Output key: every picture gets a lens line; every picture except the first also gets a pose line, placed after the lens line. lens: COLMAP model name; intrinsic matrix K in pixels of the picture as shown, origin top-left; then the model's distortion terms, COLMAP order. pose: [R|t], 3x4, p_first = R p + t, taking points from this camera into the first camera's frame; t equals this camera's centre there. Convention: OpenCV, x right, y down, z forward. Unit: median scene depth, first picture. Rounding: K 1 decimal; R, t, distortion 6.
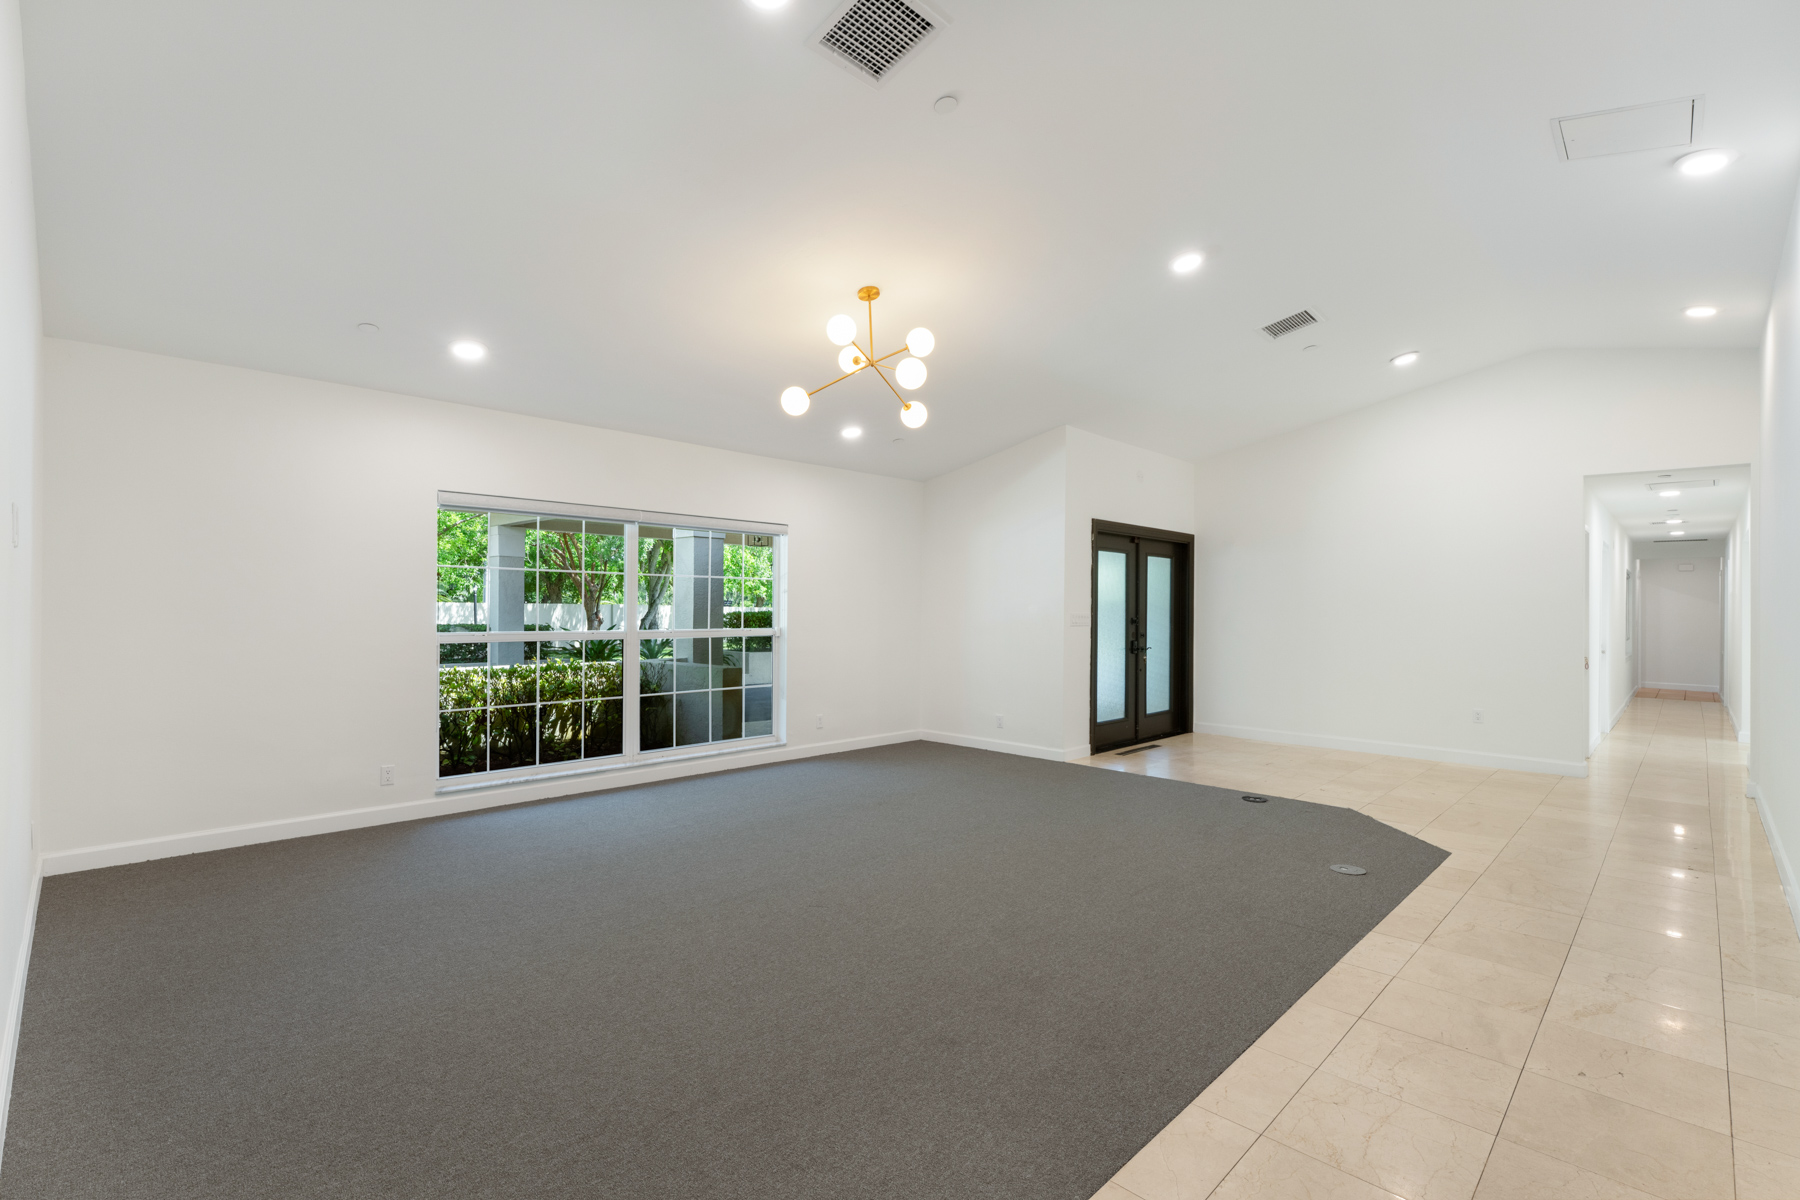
lens RADIAL K [[739.9, 0, 893.8], [0, 739.9, 604.4], [0, 0, 1]] dist [0.003373, -0.001212]
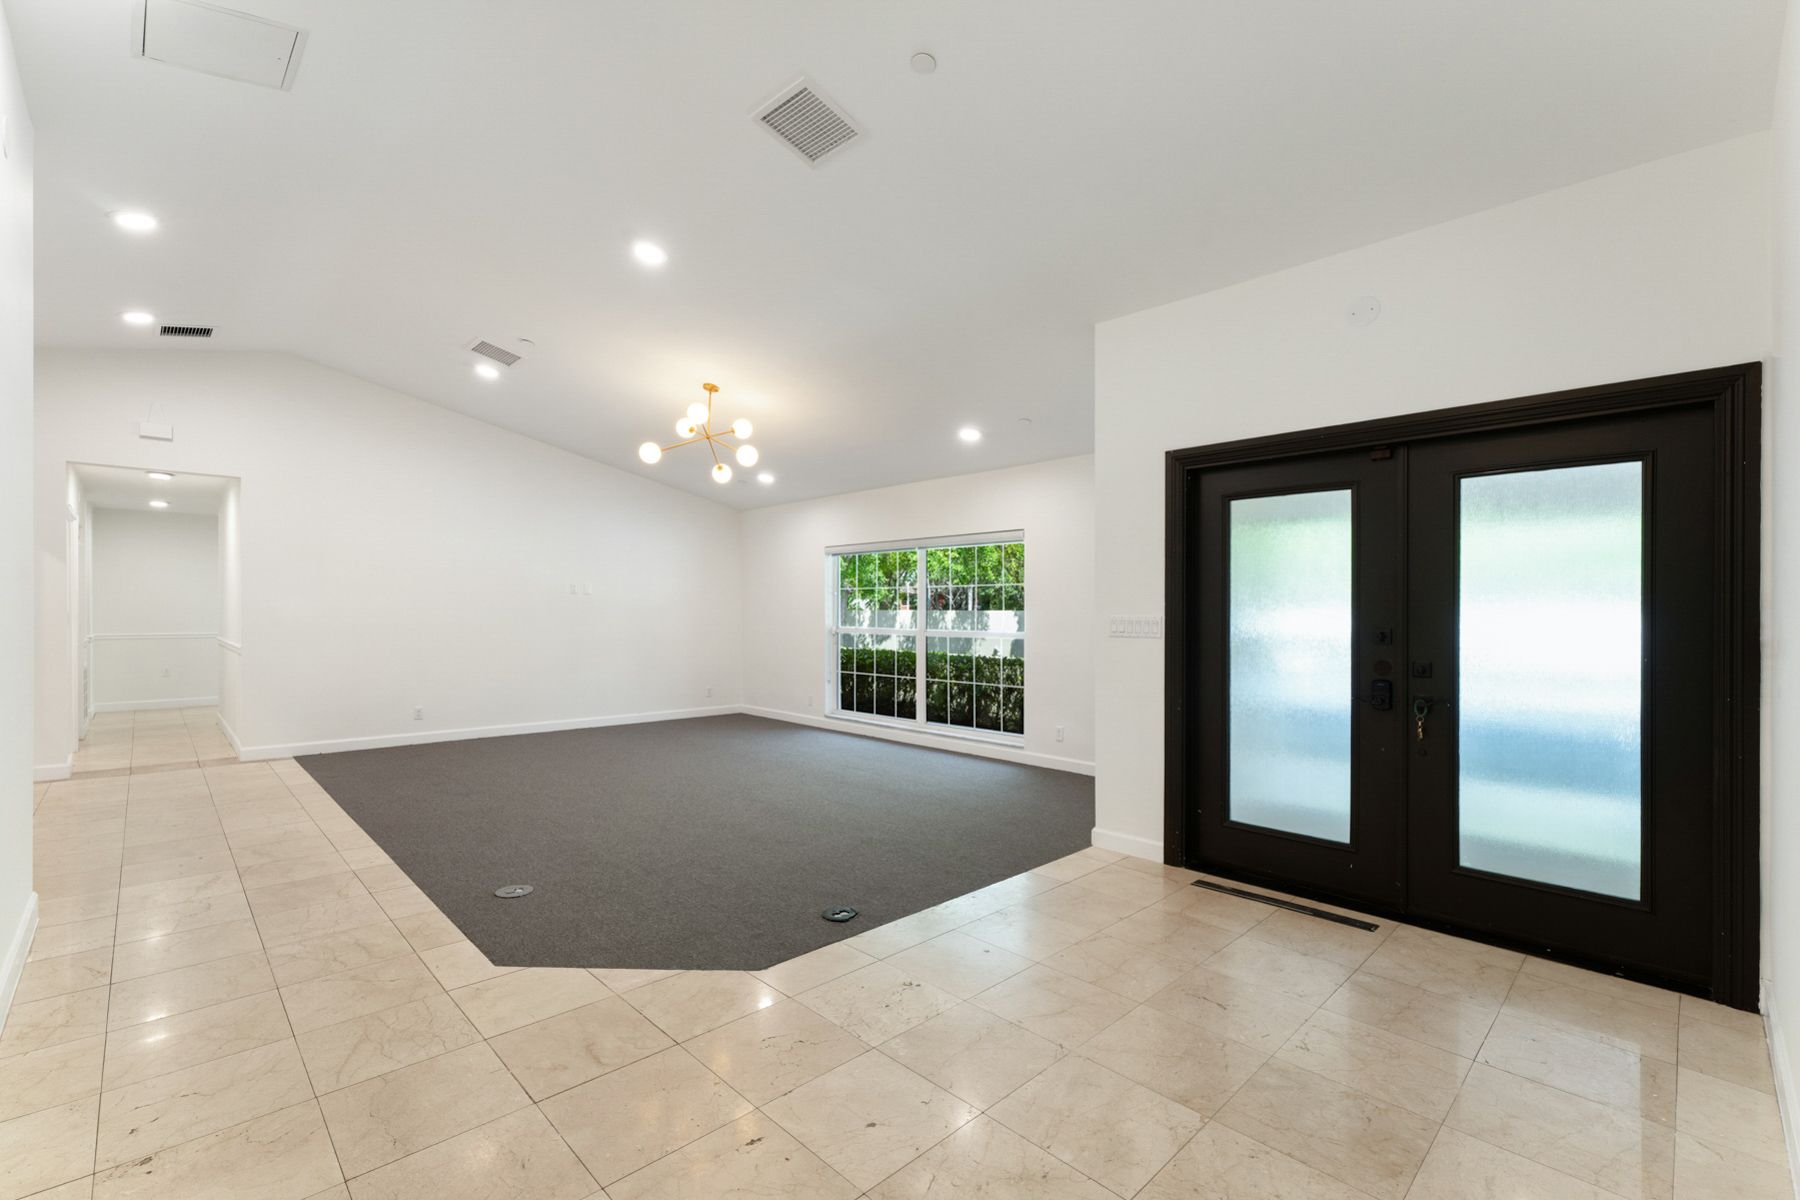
lens RADIAL K [[739.9, 0, 898.9], [0, 739.9, 611.9], [0, 0, 1]] dist [0.003373, -0.001212]
pose [[0.048623, -0.009509, -0.998772, 1.534448], [-0.000873, 0.999954, -0.009563, 0.027597], [0.998817, 0.001337, 0.048612, 1.420462]]
